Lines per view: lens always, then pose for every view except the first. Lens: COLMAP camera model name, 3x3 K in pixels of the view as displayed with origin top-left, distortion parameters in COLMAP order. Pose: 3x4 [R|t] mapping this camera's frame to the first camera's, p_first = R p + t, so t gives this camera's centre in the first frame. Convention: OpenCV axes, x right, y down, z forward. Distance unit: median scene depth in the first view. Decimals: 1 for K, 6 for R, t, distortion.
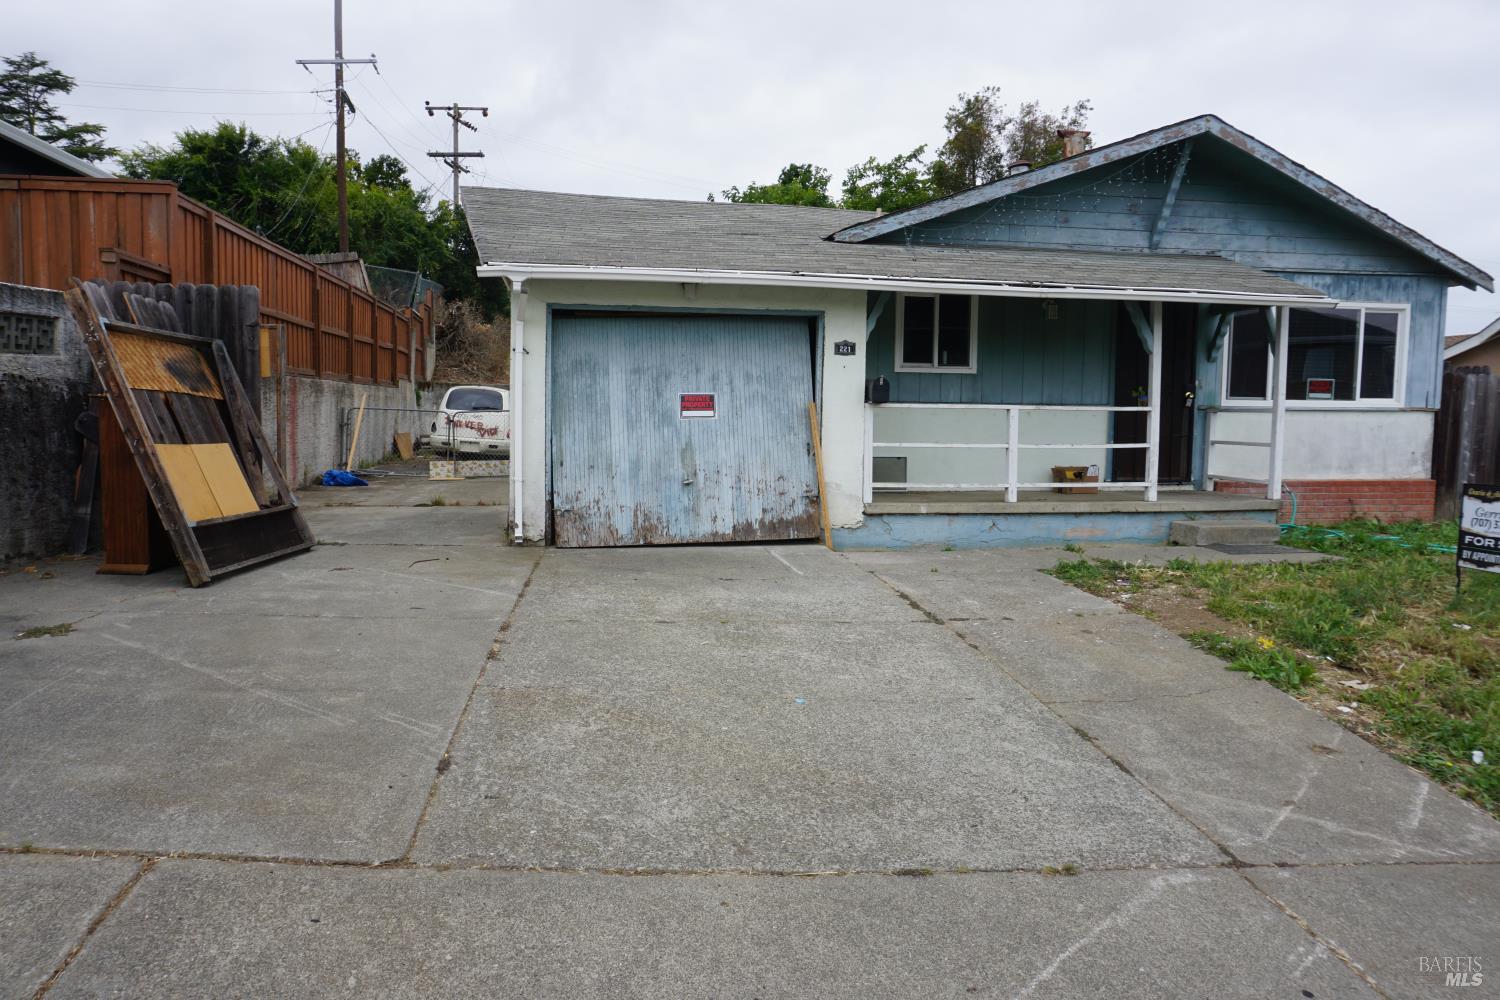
lens RADIAL K [[992.4, 0, 746.7], [0, 992.4, 507.6], [0, 0, 1]] dist [-0.064254, 0.038160]
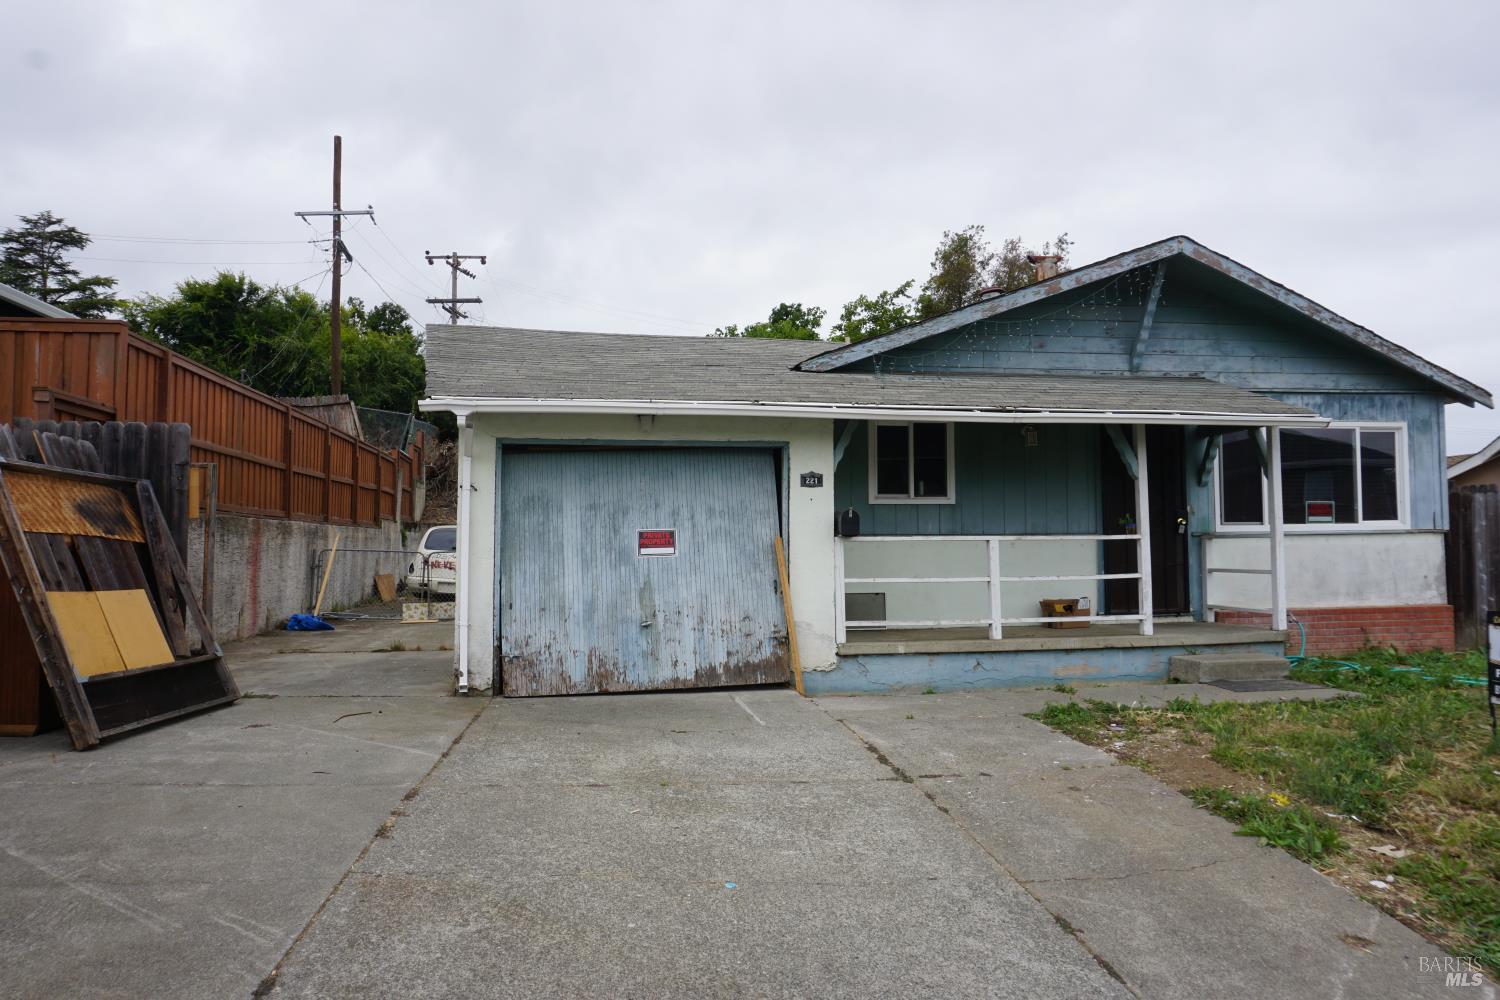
lens RADIAL K [[987.4, 0, 747.1], [0, 987.4, 510.0], [0, 0, 1]] dist [-0.051389, 0.034806]
pose [[0.999844, -0.016886, -0.005083, 0.038192], [0.016053, 0.990856, -0.133966, -0.005669], [0.007299, 0.133863, 0.990973, 0.059139]]
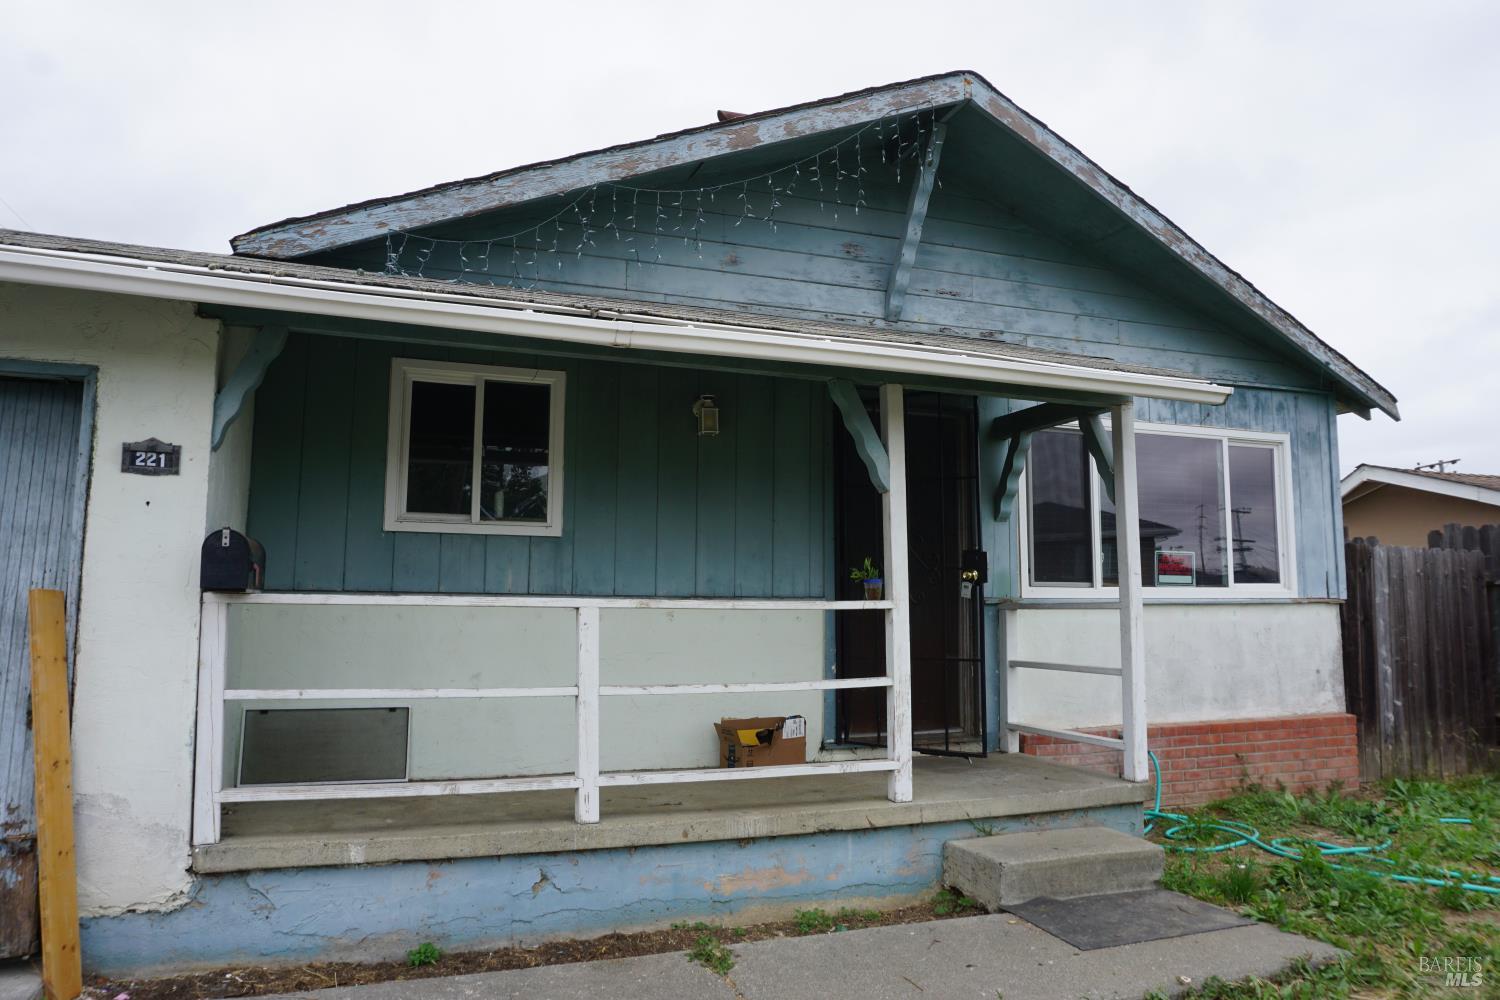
lens RADIAL K [[992.4, 0, 746.7], [0, 992.4, 507.6], [0, 0, 1]] dist [-0.064254, 0.038160]
pose [[0.980620, 0.016610, 0.195212, 0.241322], [0.022104, 0.980658, -0.194479, -0.052985], [-0.194666, 0.195025, 0.961286, 0.526695]]
